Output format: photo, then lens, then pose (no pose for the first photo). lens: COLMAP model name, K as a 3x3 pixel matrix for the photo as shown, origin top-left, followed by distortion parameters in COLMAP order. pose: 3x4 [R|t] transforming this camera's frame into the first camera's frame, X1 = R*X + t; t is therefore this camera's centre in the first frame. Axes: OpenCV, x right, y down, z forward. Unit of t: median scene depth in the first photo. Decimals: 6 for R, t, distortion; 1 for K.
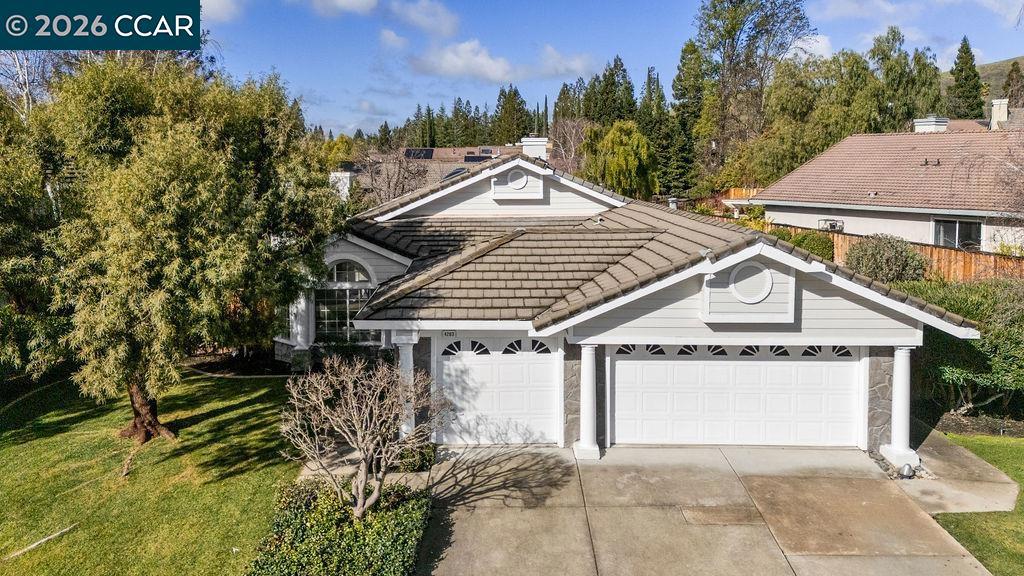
lens RADIAL K [[773.1, 0, 481.0], [0, 773.1, 214.0], [0, 0, 1]] dist [0.035182, -0.011866]
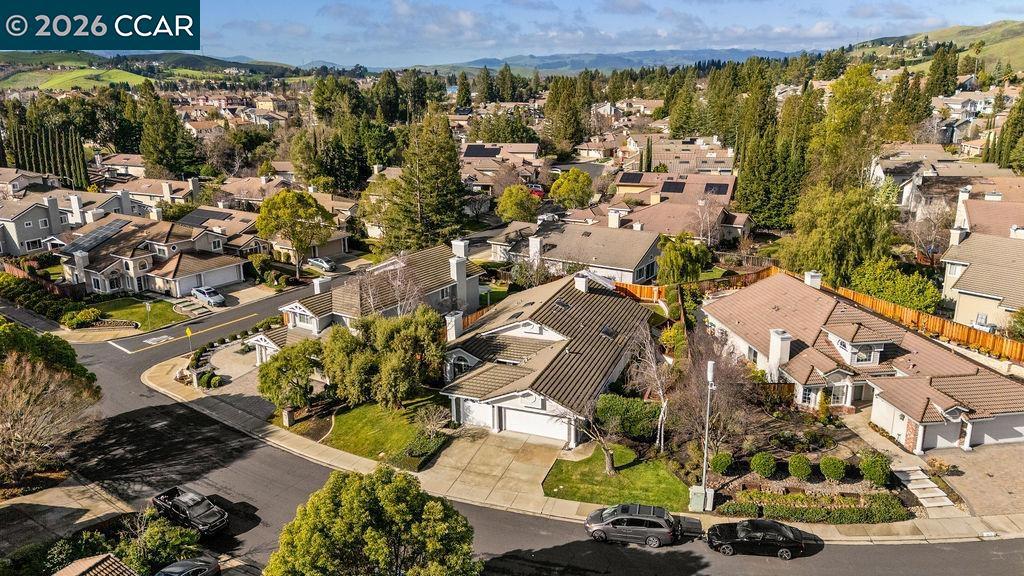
lens RADIAL K [[758.8, 0, 512.0], [0, 758.8, 288.0], [0, 0, 1]] dist [0.050421, -0.005344]
pose [[0.932459, 0.094877, -0.348594, 1.457151], [-0.019227, 0.976565, 0.214362, -1.199302], [0.360763, -0.193182, 0.912431, -2.287752]]
